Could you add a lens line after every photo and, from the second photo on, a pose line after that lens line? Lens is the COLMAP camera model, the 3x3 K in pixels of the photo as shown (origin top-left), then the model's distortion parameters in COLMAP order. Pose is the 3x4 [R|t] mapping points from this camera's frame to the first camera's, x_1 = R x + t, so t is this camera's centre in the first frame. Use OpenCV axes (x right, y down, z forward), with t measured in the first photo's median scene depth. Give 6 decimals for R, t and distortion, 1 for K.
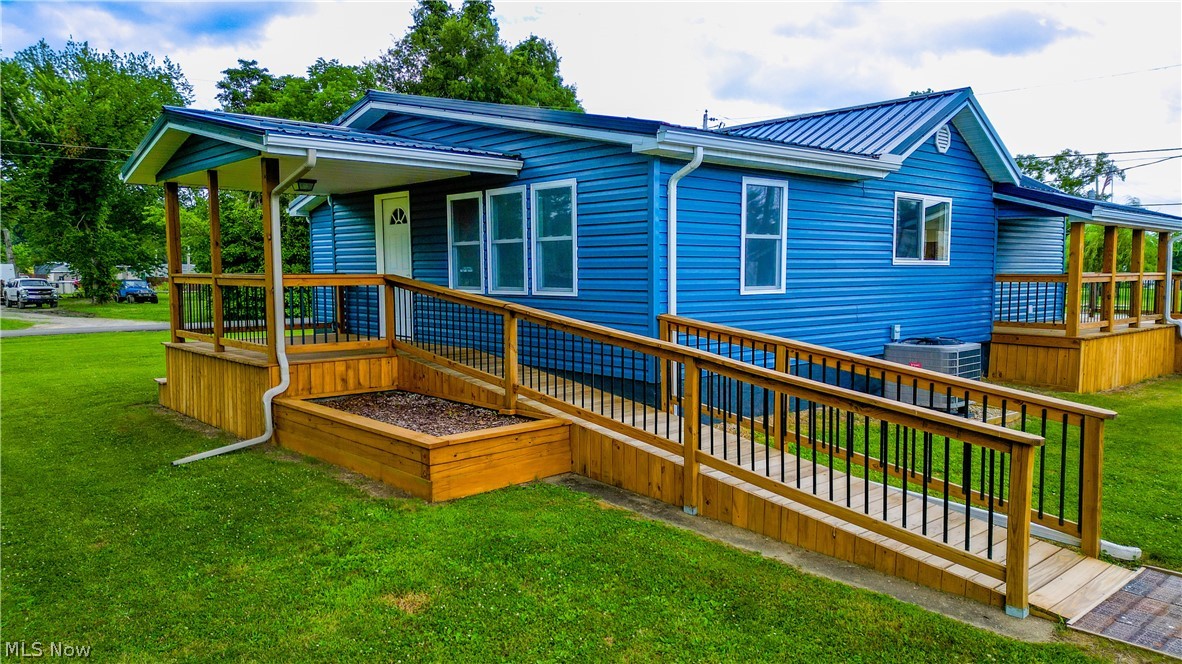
lens RADIAL K [[834.1, 0, 612.4], [0, 834.1, 318.7], [0, 0, 1]] dist [0.057218, -0.087002]
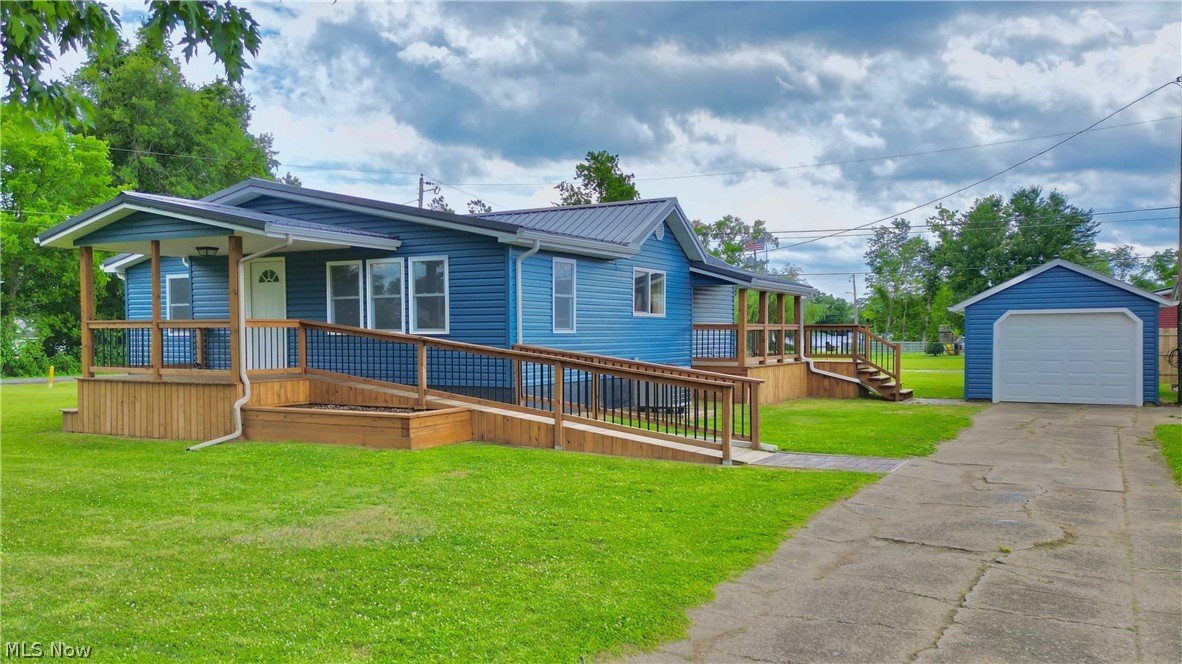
lens RADIAL K [[894.9, 0, 591.0], [0, 894.9, 332.0], [0, 0, 1]] dist [0.084339, -0.114114]
pose [[0.943416, -0.002117, 0.331605, -0.310541], [0.021410, 0.998282, -0.054540, 0.057720], [-0.330920, 0.058554, 0.941840, -0.546811]]
